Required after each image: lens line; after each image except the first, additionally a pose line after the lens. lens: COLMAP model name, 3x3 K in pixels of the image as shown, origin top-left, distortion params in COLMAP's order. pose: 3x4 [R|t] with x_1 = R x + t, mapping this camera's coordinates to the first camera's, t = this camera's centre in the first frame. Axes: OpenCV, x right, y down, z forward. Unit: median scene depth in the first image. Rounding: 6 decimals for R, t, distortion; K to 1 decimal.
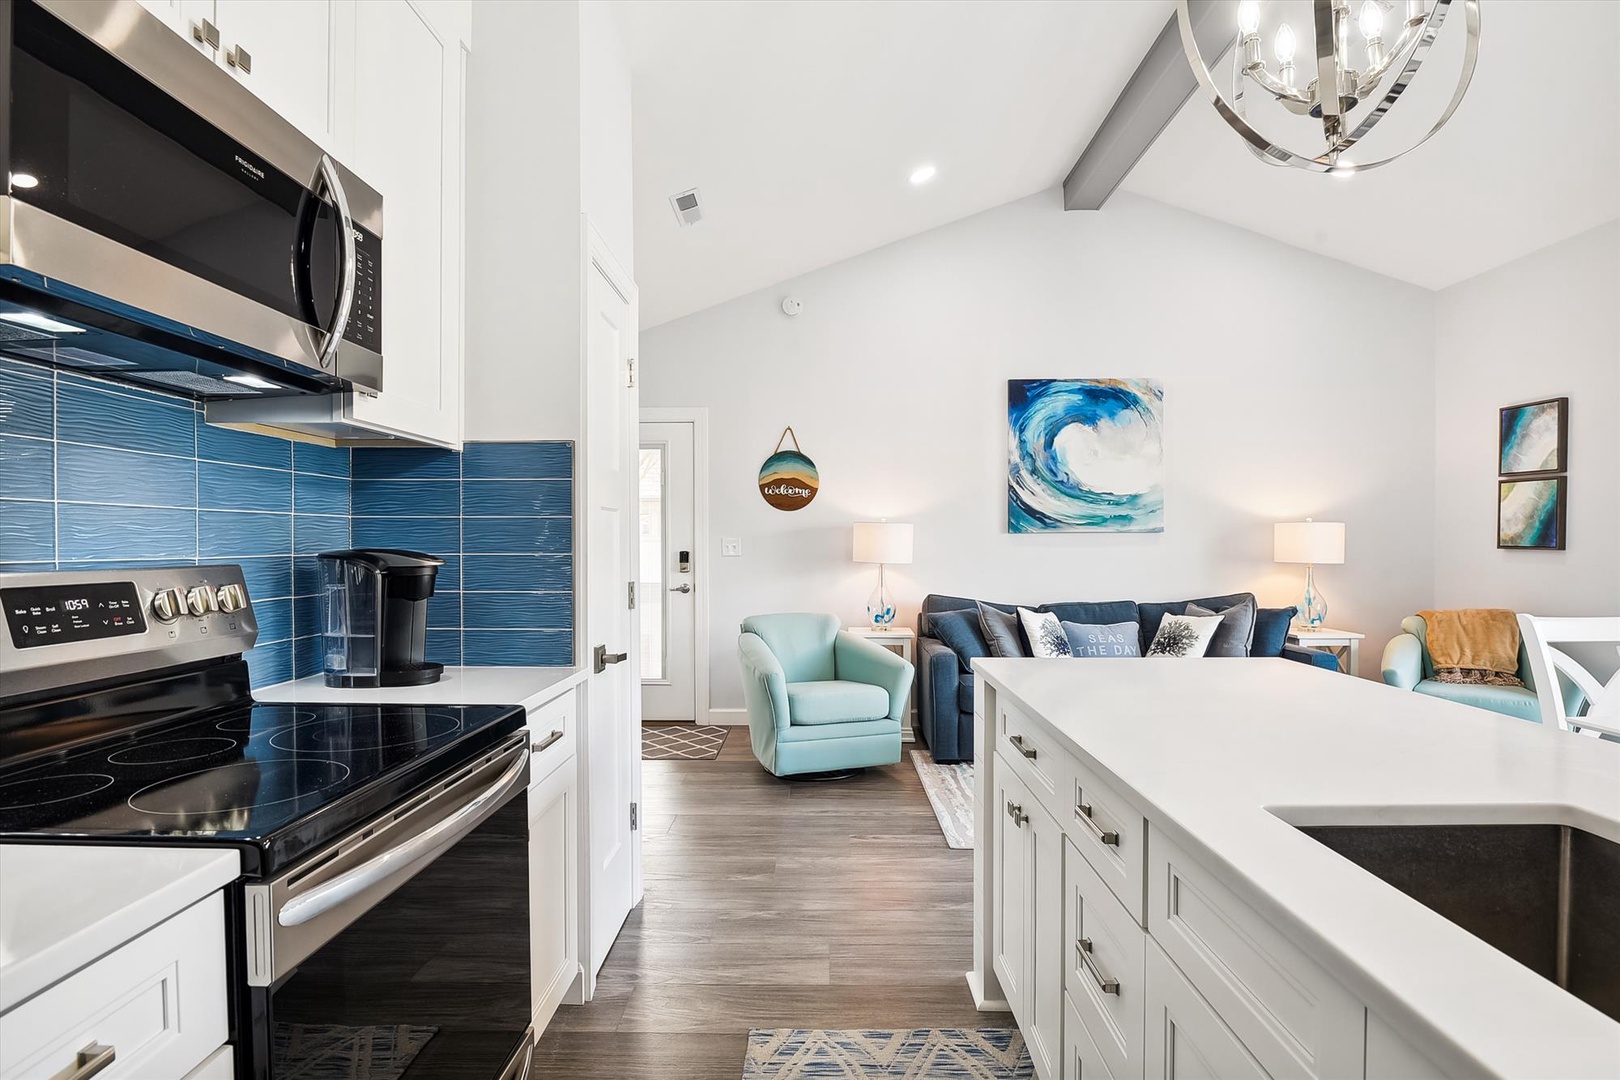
lens RADIAL K [[801.4, 0, 810.8], [0, 801.4, 545.5], [0, 0, 1]] dist [-0.020914, -0.000106]
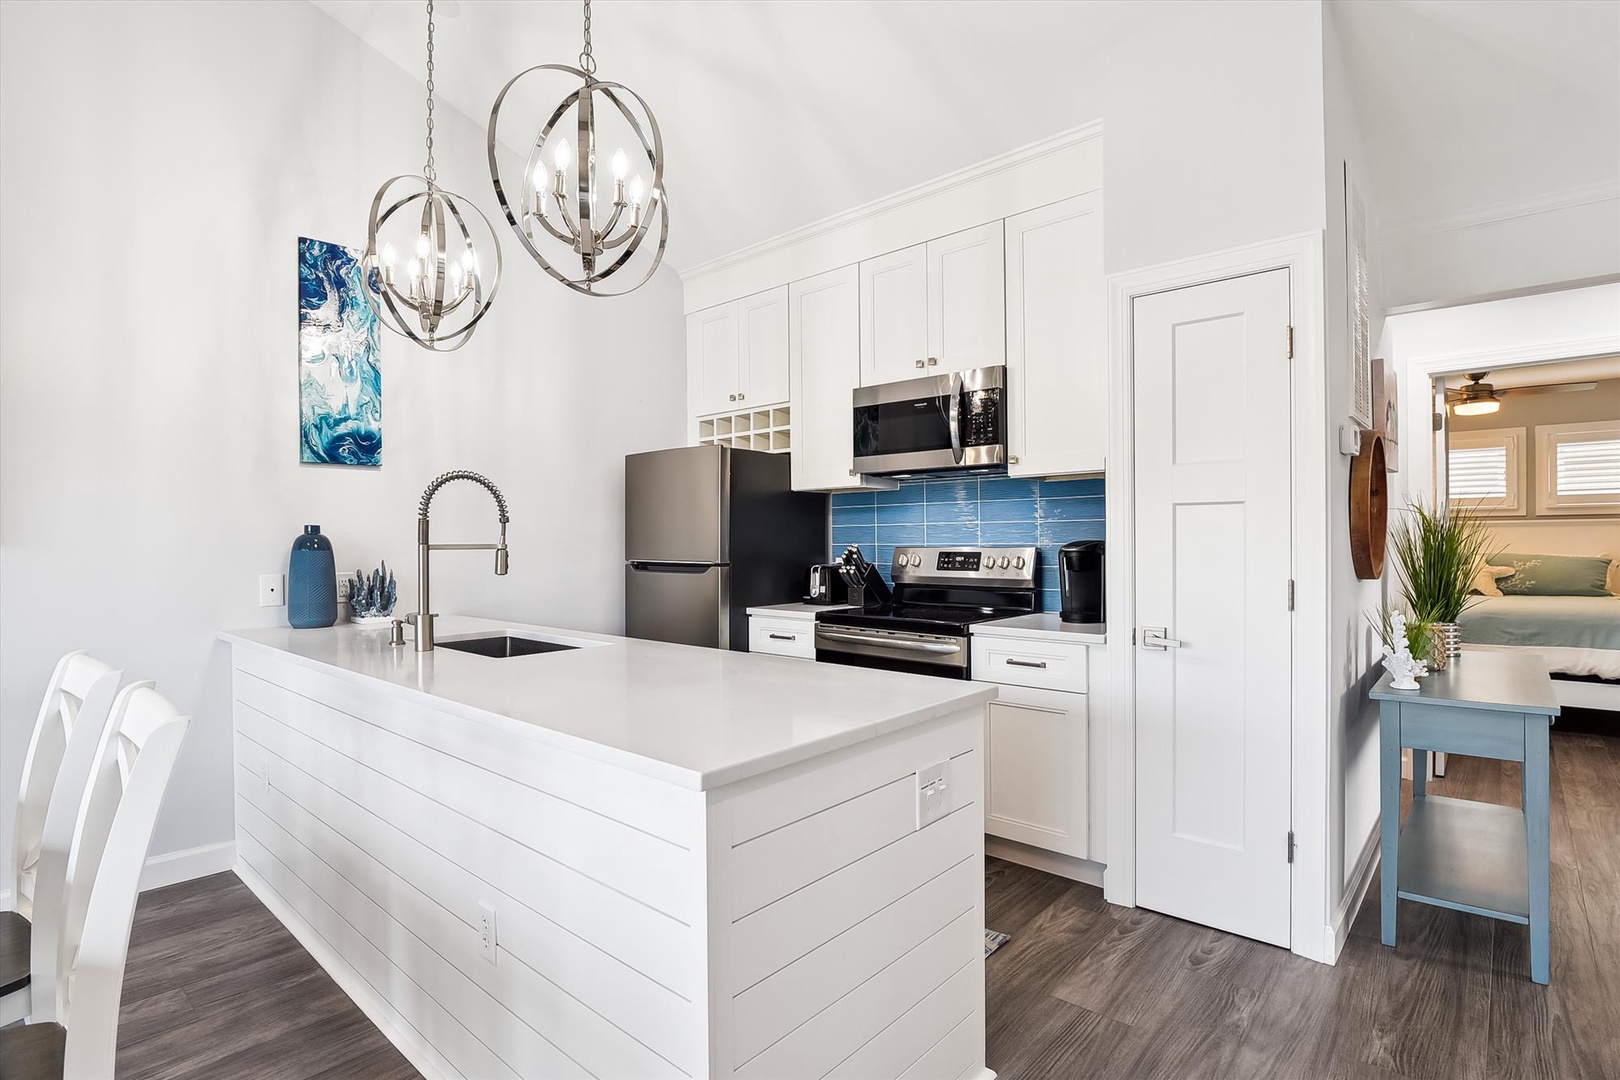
lens RADIAL K [[801.4, 0, 810.8], [0, 801.4, 545.5], [0, 0, 1]] dist [-0.020914, -0.000106]
pose [[-0.653718, 0.013197, -0.756623, 0.469927], [0.005188, 0.999903, 0.012957, -0.004347], [0.756720, 0.004545, -0.653723, 0.706816]]
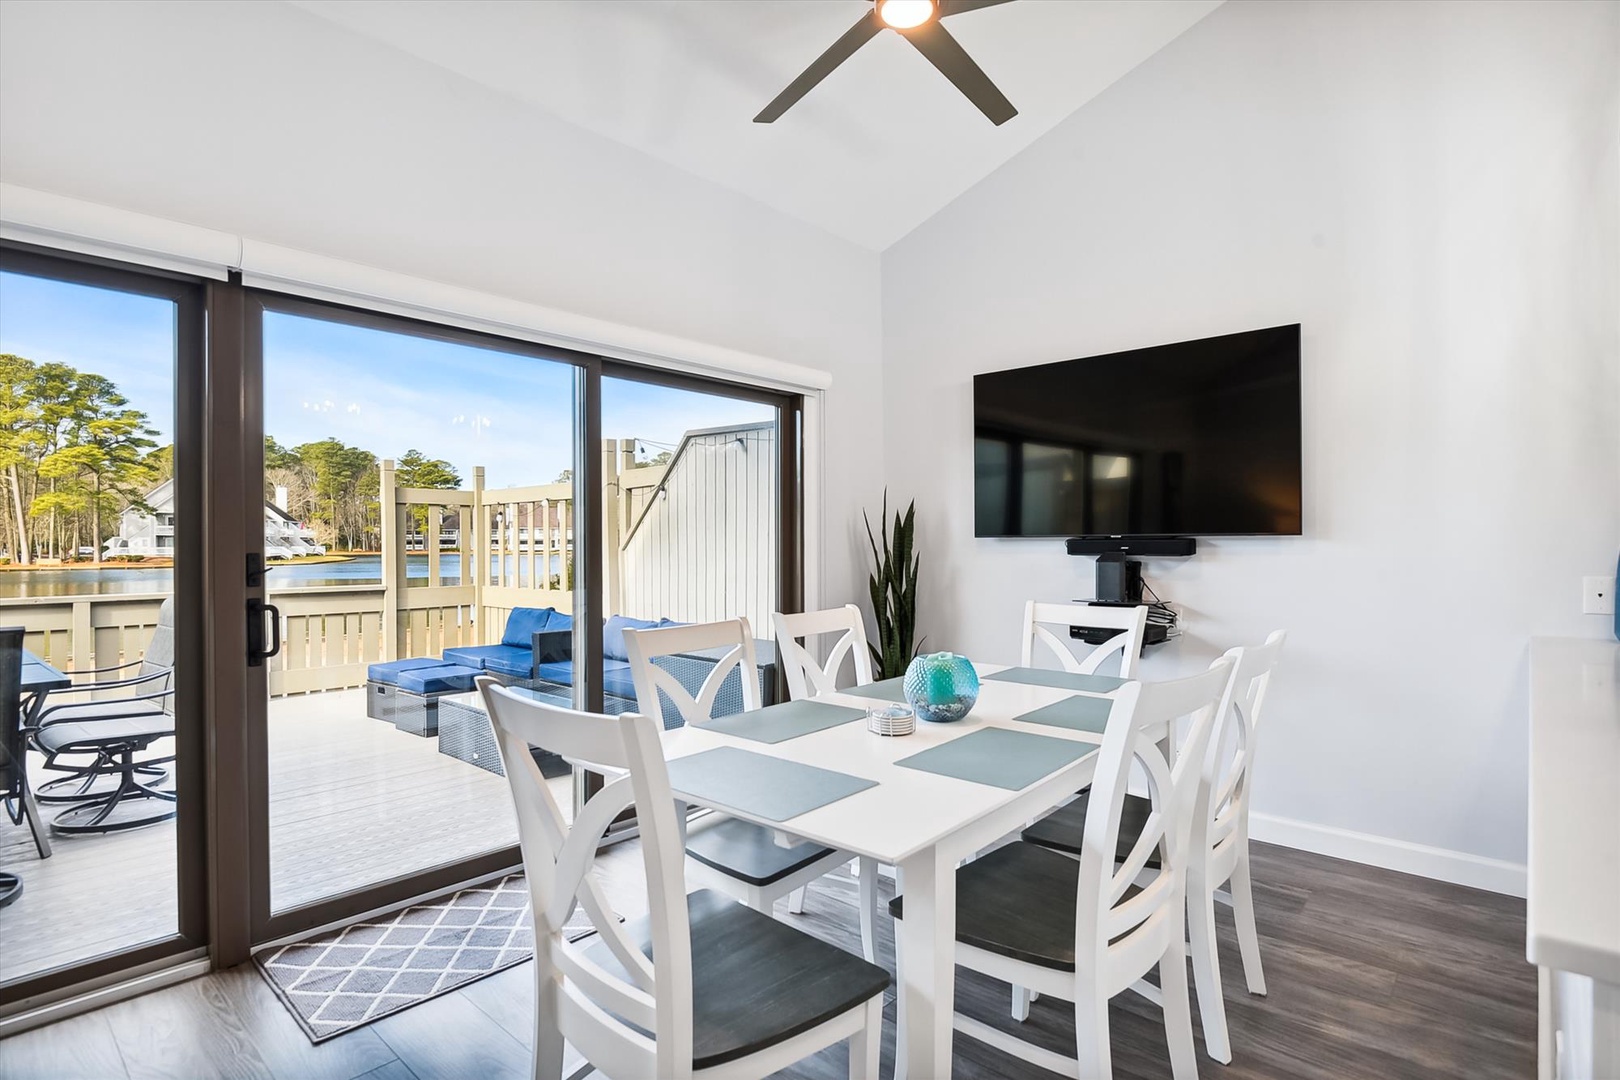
lens RADIAL K [[801.4, 0, 810.8], [0, 801.4, 545.5], [0, 0, 1]] dist [-0.020914, -0.000106]
pose [[-0.753583, 0.003043, 0.657346, 0.308804], [0.008282, 0.999954, 0.004866, -0.003109], [-0.657300, 0.009110, -0.753574, 0.713734]]
